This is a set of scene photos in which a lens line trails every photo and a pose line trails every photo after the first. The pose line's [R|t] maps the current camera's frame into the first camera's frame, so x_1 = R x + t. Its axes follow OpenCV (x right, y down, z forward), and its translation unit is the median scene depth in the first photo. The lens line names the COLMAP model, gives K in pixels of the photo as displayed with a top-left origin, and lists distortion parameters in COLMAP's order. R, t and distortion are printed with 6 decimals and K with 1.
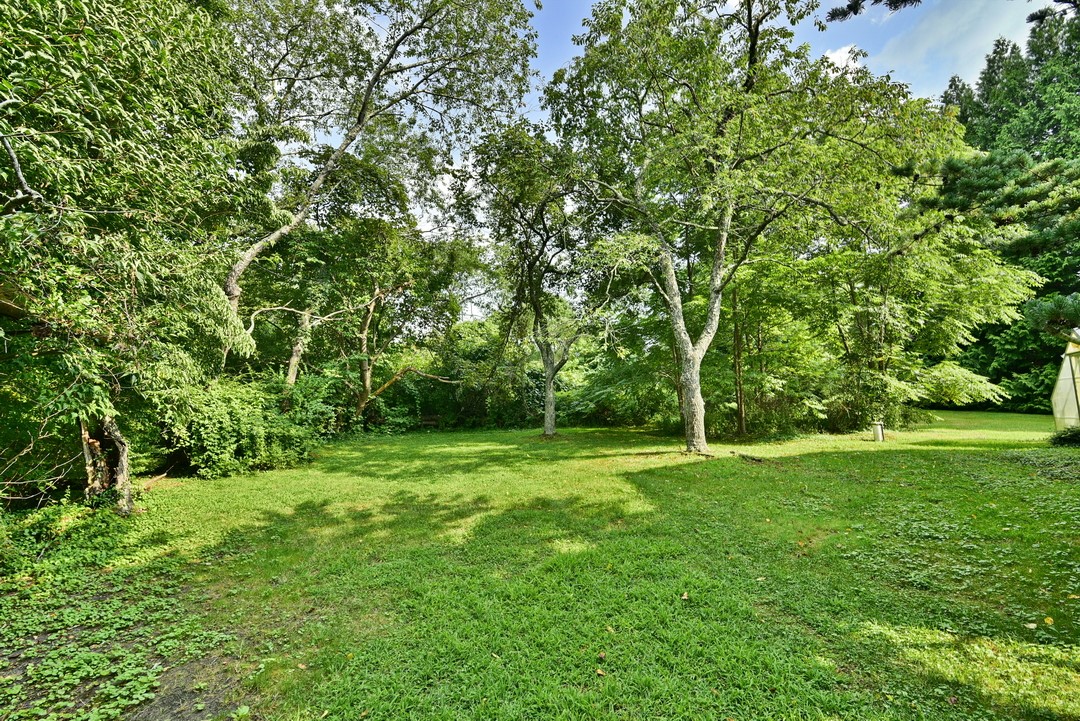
lens RADIAL K [[494.8, 0, 538.7], [0, 494.8, 371.5], [0, 0, 1]] dist [-0.002768, 0.001048]
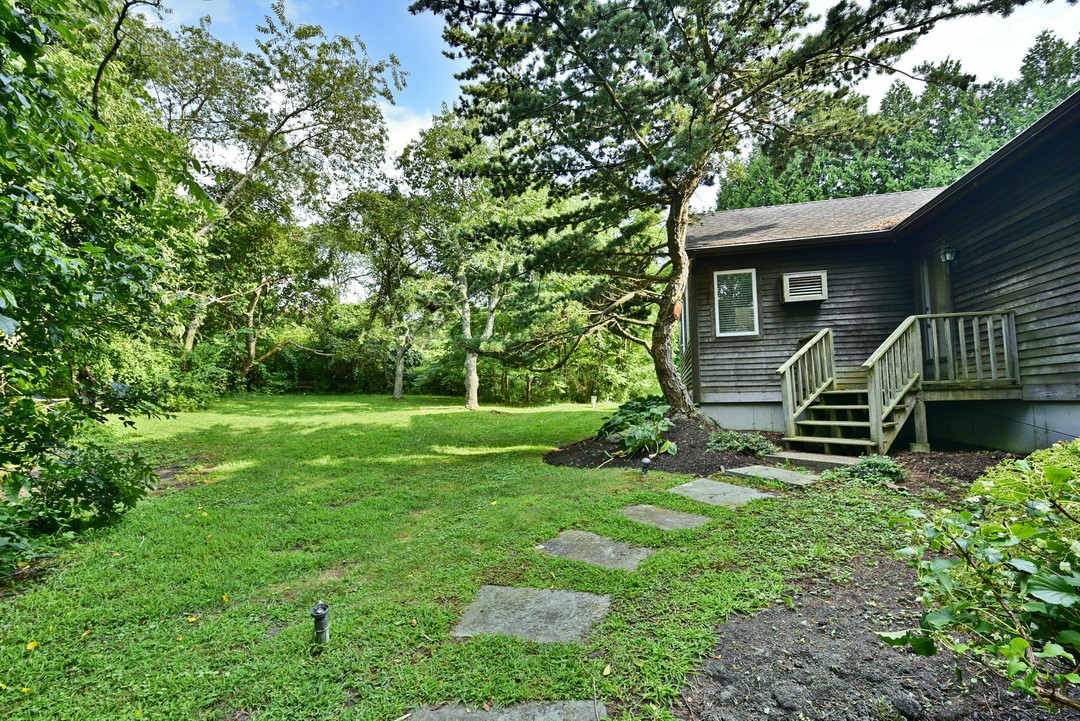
lens RADIAL K [[494.8, 0, 538.7], [0, 494.8, 371.5], [0, 0, 1]] dist [-0.002768, 0.001048]
pose [[0.977090, 0.054092, 0.205836, 0.113731], [-0.063913, 0.997098, 0.041363, -0.026667], [-0.203002, -0.053571, 0.977712, -0.396614]]
